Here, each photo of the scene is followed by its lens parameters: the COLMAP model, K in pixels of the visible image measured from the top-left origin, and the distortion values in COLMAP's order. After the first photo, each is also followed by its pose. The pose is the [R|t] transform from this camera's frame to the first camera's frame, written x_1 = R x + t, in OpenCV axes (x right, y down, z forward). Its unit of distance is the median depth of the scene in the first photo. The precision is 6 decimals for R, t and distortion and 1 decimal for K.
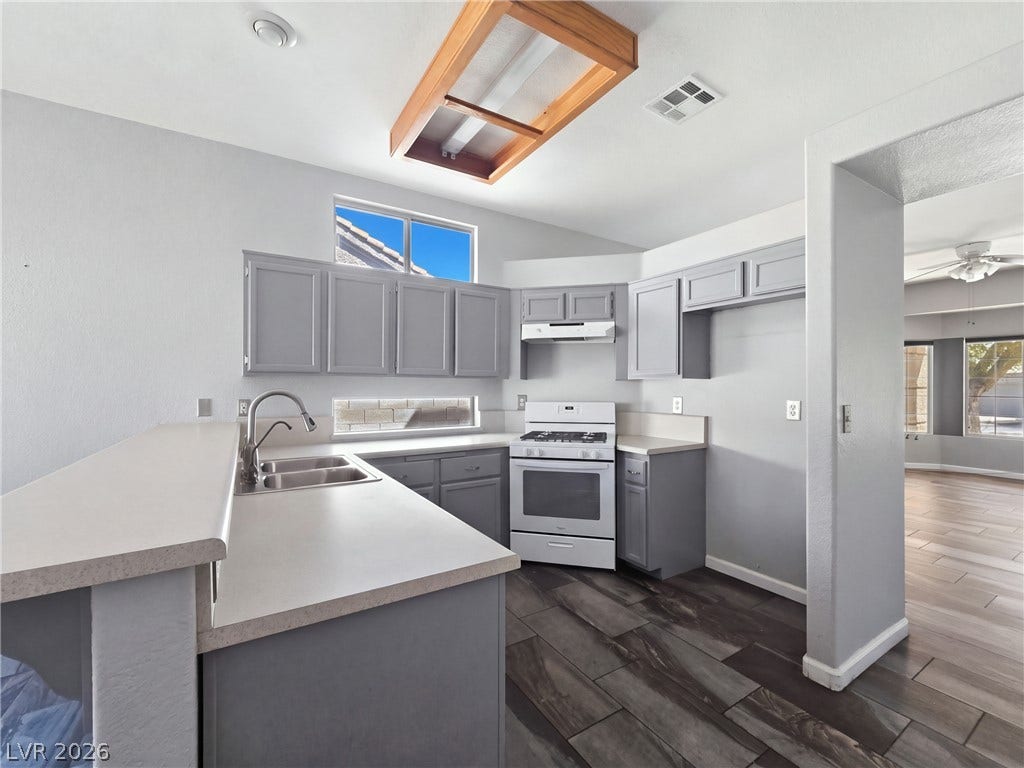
lens RADIAL K [[433.0, 0, 514.5], [0, 433.0, 382.1], [0, 0, 1]] dist [0.004189, 0.000449]
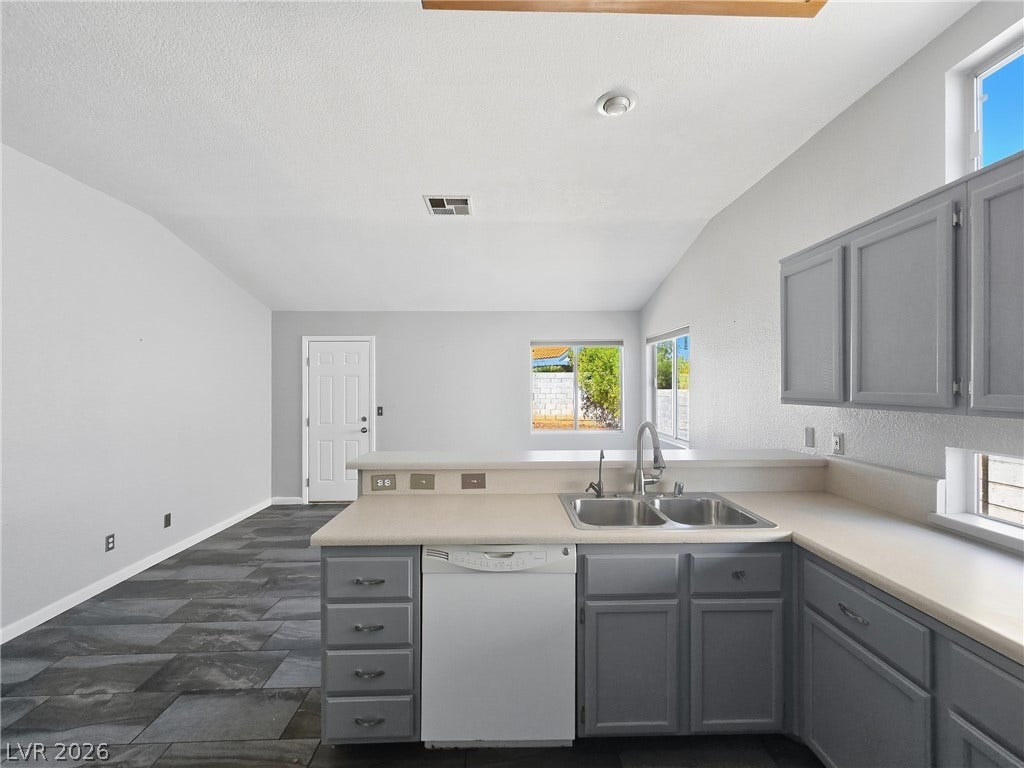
lens RADIAL K [[426.6, 0, 512.0], [0, 426.6, 384.0], [0, 0, 1]] dist [0.000501, 0.000156]
pose [[-0.509928, -0.004073, -0.860207, 0.336363], [0.009438, 0.999902, -0.010330, -0.045078], [0.860165, -0.013386, -0.509840, 0.843285]]
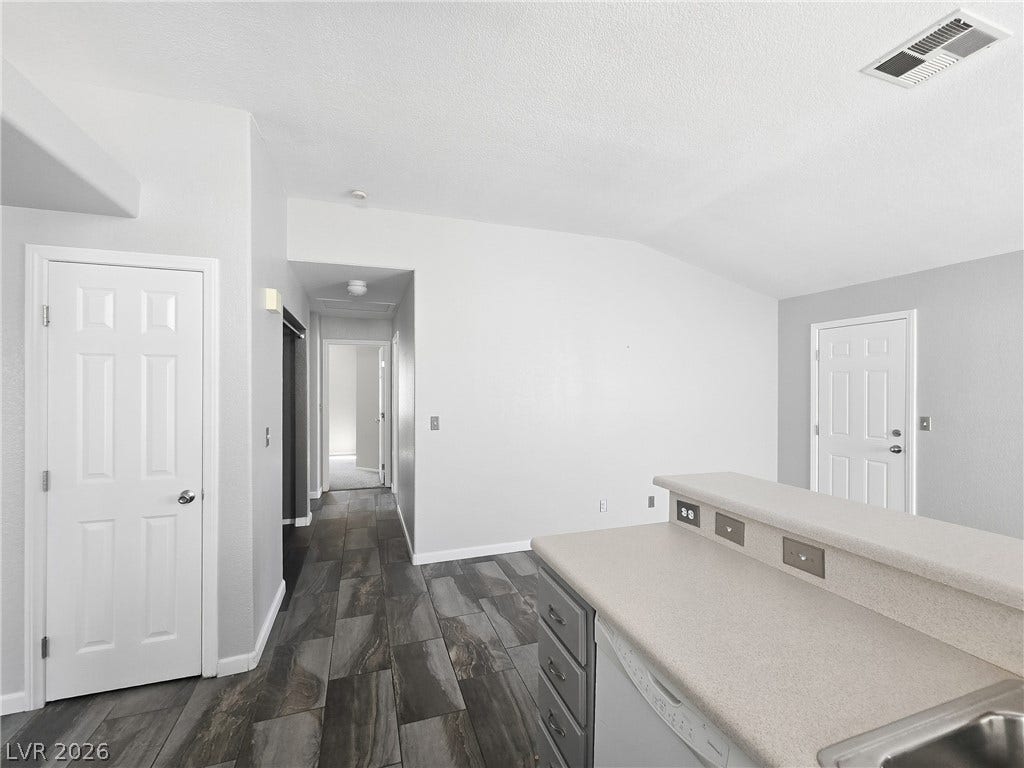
lens RADIAL K [[438.8, 0, 512.0], [0, 438.8, 389.1], [0, 0, 1]] dist [-0.001179, -0.000366]
pose [[-0.973272, -0.002136, 0.229646, -0.094830], [-0.002810, 0.999993, -0.002605, -0.042775], [-0.229639, -0.003180, -0.973271, 0.878015]]
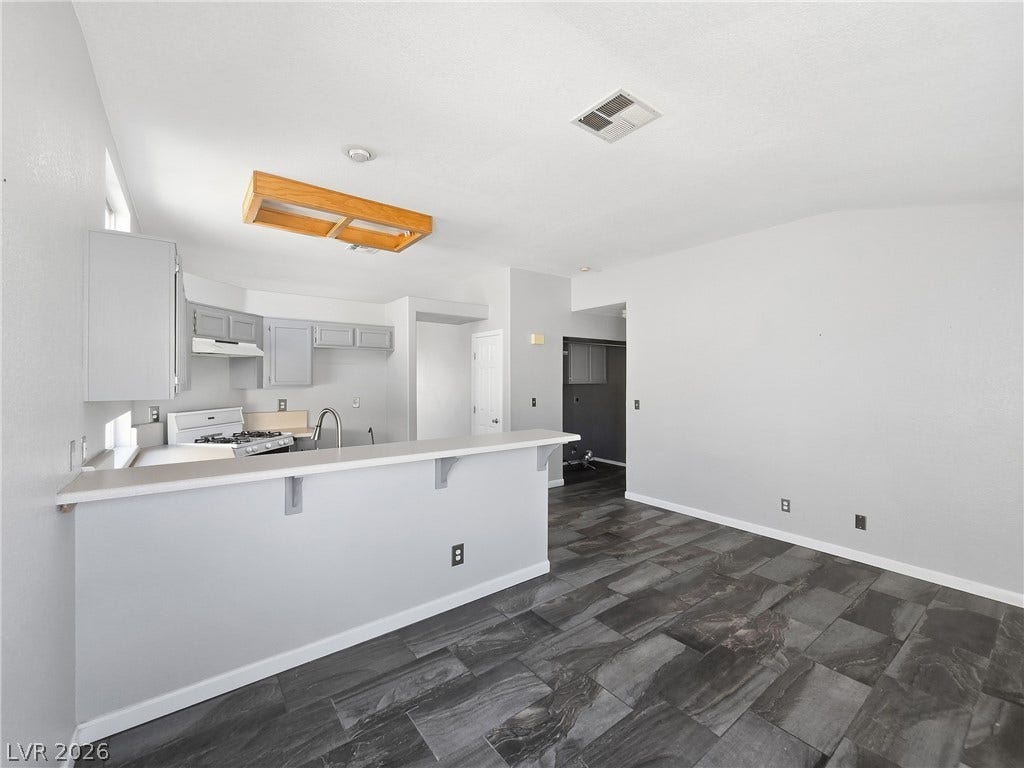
lens RADIAL K [[426.6, 0, 512.0], [0, 426.6, 384.0], [0, 0, 1]] dist [0.000501, 0.000156]
pose [[-0.088329, -0.013626, 0.995998, -1.252049], [-0.010241, 0.999866, 0.012771, -0.050642], [-0.996039, -0.009072, -0.088457, 0.397333]]
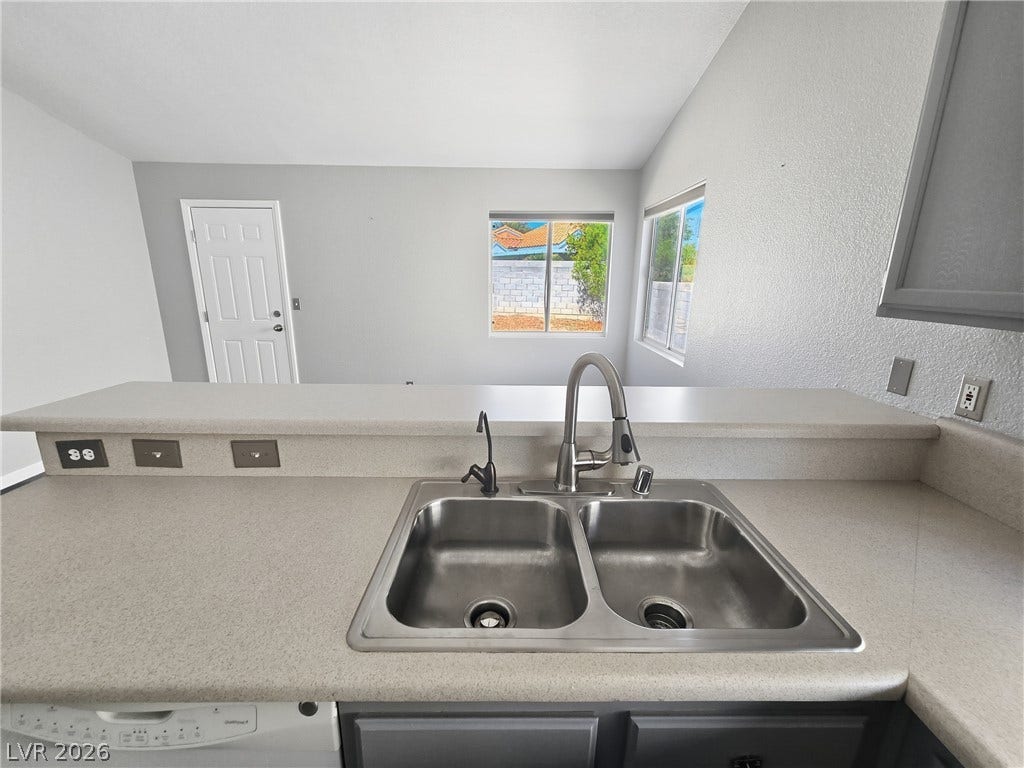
lens RADIAL K [[421.8, 0, 512.9], [0, 421.8, 380.2], [0, 0, 1]] dist [-0.000171, 0.000093]
pose [[-0.518222, 0.196876, -0.832277, -0.083645], [-0.007684, 0.972033, 0.234720, -0.042514], [0.855211, 0.128032, -0.502216, 0.791428]]
